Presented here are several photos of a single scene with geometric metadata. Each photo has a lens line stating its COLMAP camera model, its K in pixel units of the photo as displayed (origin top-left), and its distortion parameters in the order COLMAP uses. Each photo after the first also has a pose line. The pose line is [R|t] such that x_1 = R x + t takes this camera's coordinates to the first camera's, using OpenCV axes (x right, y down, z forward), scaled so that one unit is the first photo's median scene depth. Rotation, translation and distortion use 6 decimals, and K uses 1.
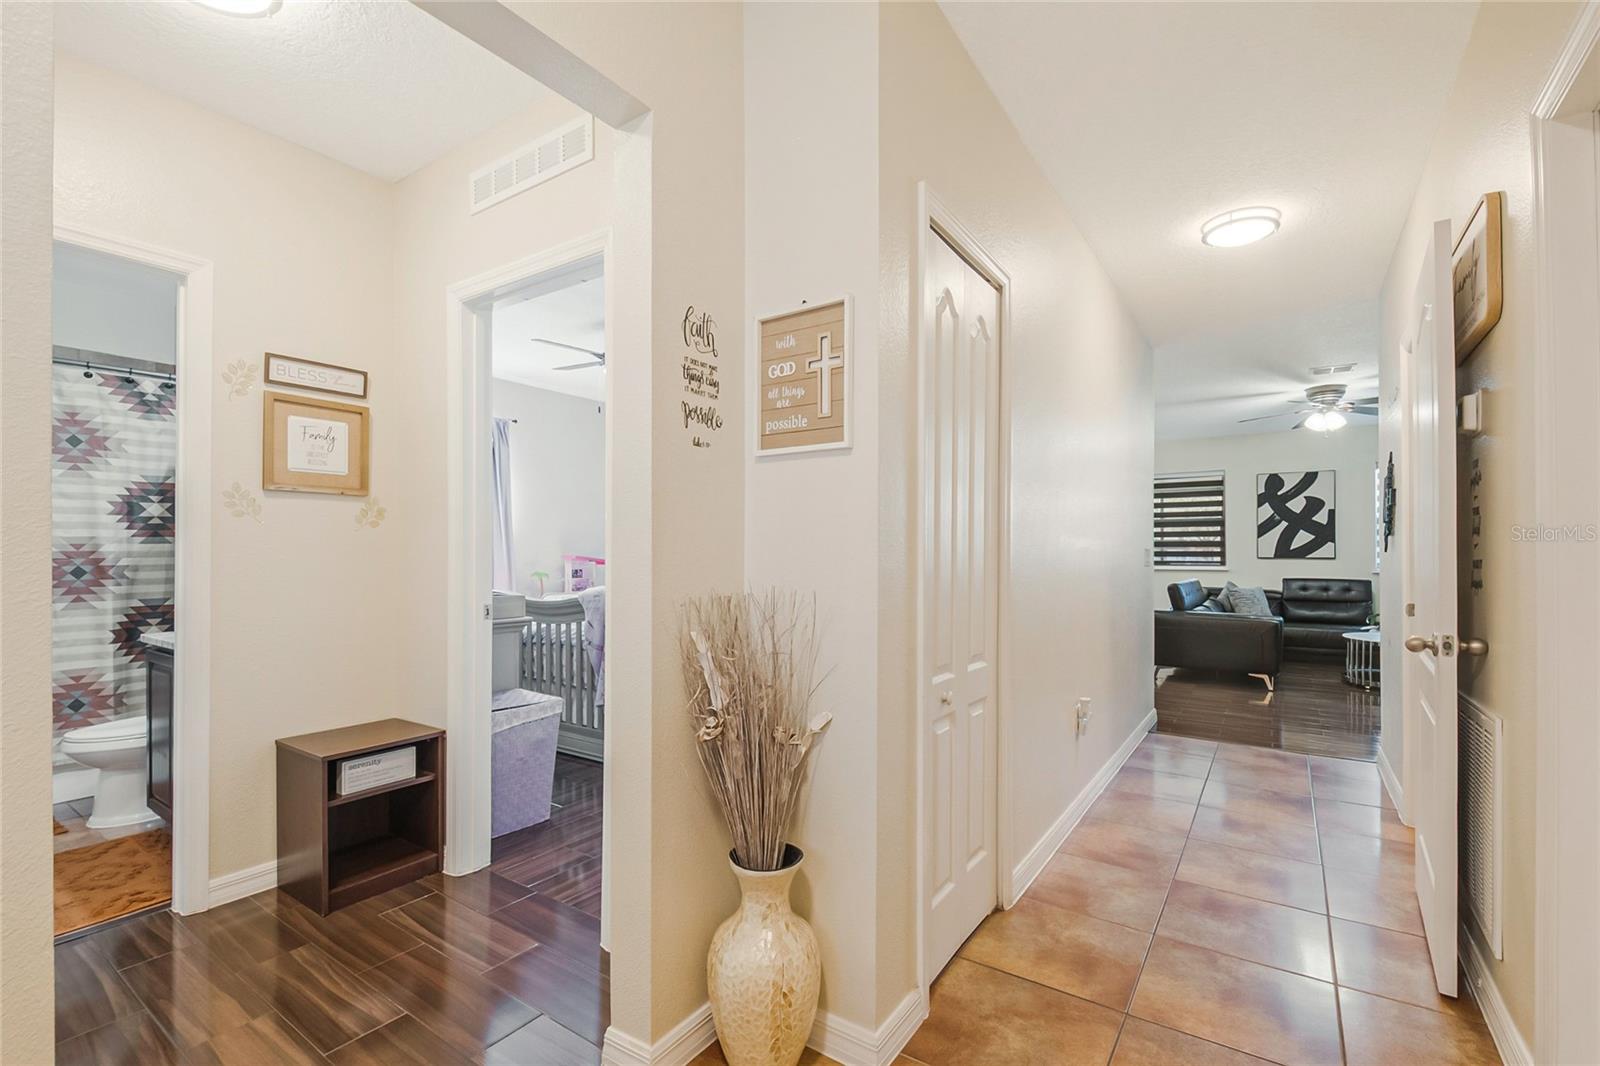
lens RADIAL K [[702.3, 0, 808.0], [0, 702.3, 554.6], [0, 0, 1]] dist [0.002796, -0.000305]
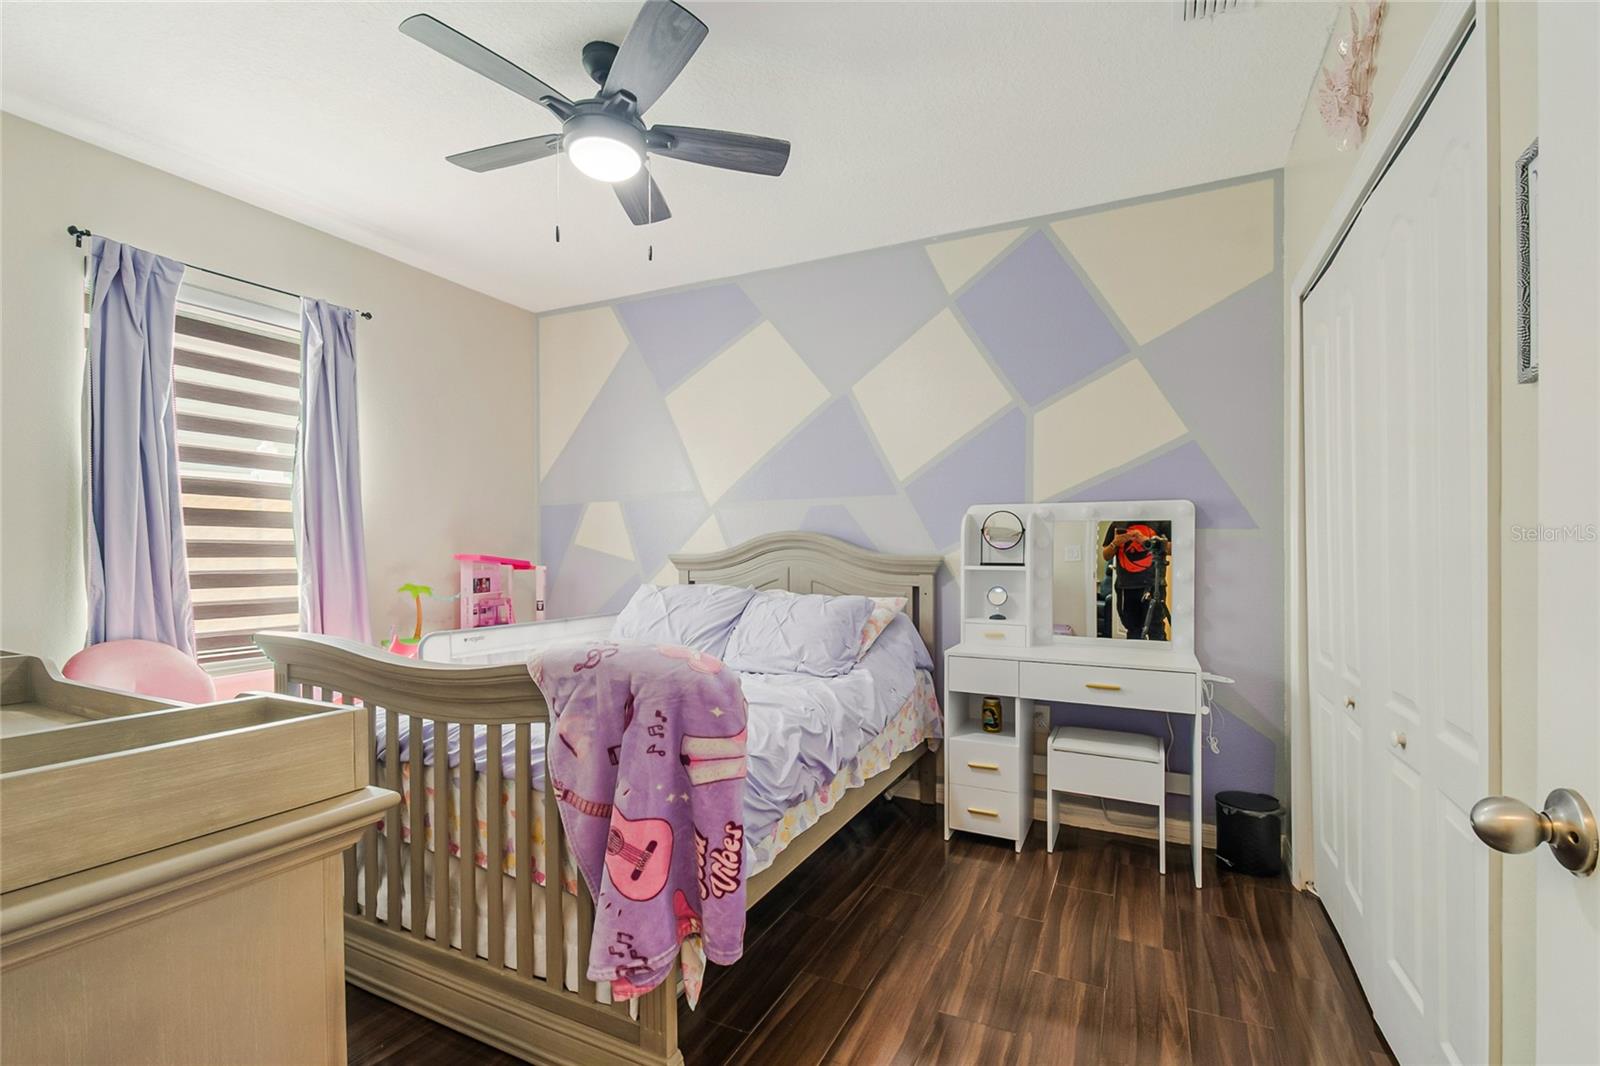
lens RADIAL K [[702.3, 0, 807.1], [0, 702.3, 566.9], [0, 0, 1]] dist [0.003171, -0.014531]
pose [[0.988946, 0.002884, 0.148247, -0.218279], [-0.005432, 0.999844, 0.016784, 0.000278], [-0.148176, -0.017404, 0.988808, 0.562534]]
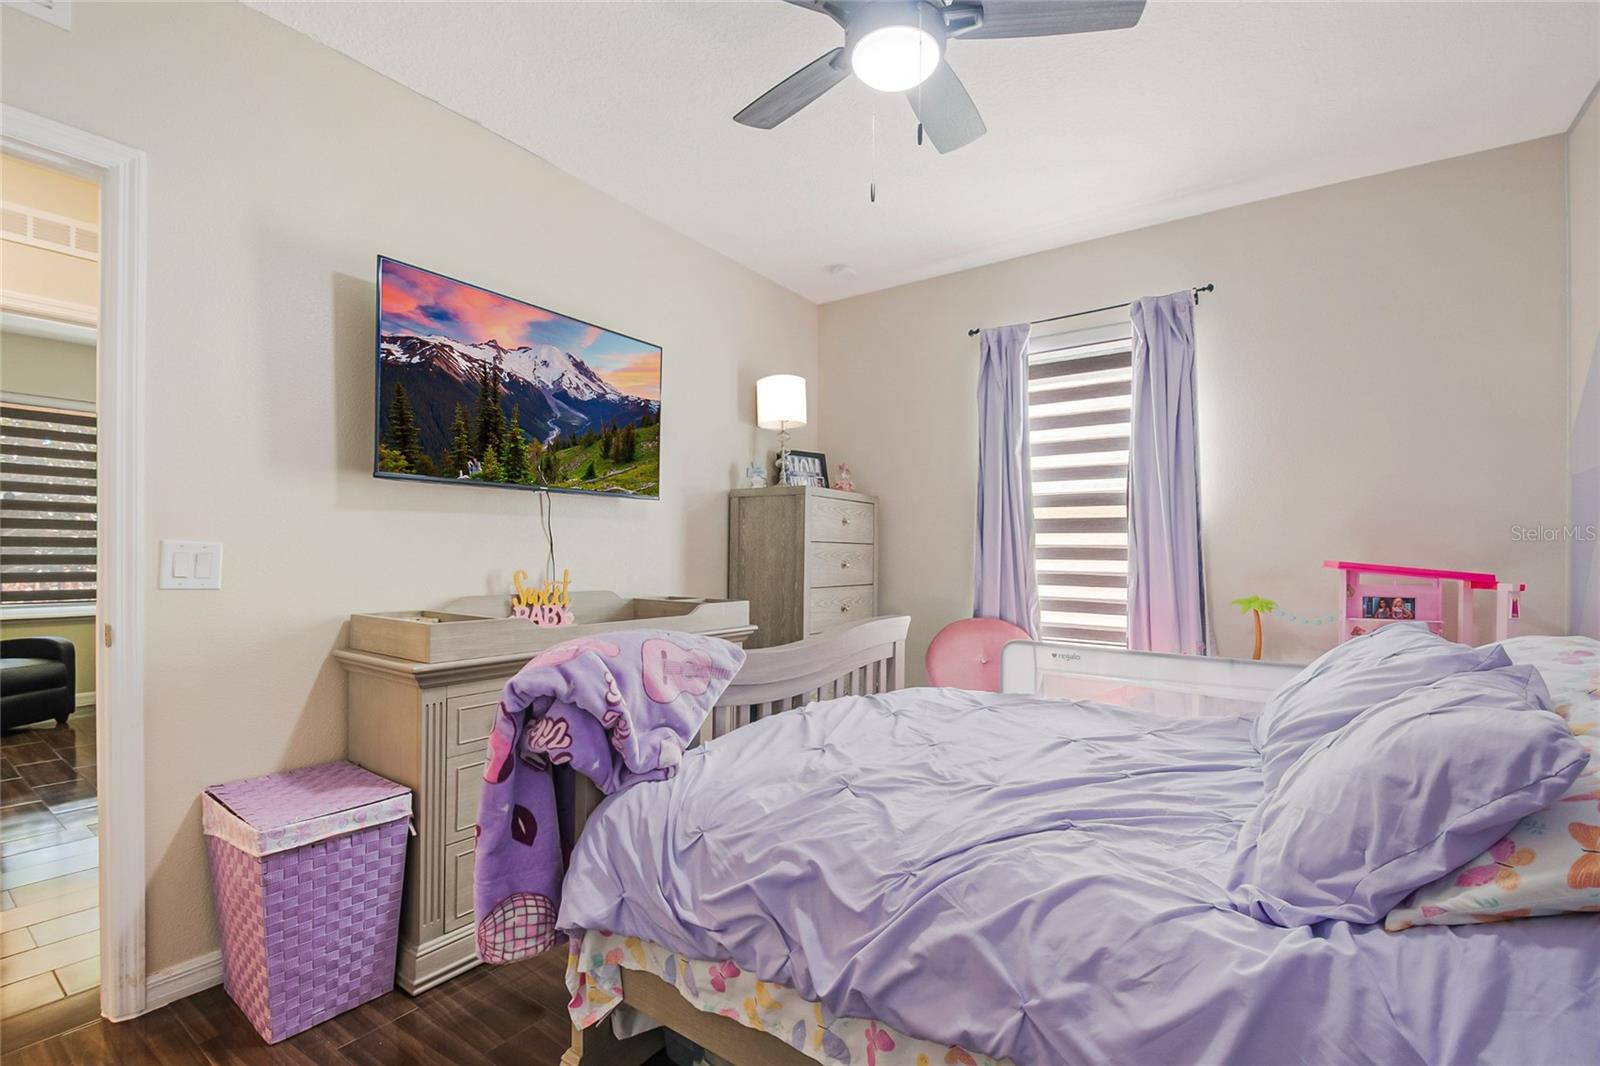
lens RADIAL K [[702.3, 0, 807.1], [0, 702.3, 566.9], [0, 0, 1]] dist [0.003171, -0.014531]
pose [[-0.020075, 0.019551, -0.999607, 0.125063], [-0.015002, 0.999690, 0.019854, 0.001949], [0.999686, 0.015395, -0.019776, 1.052808]]
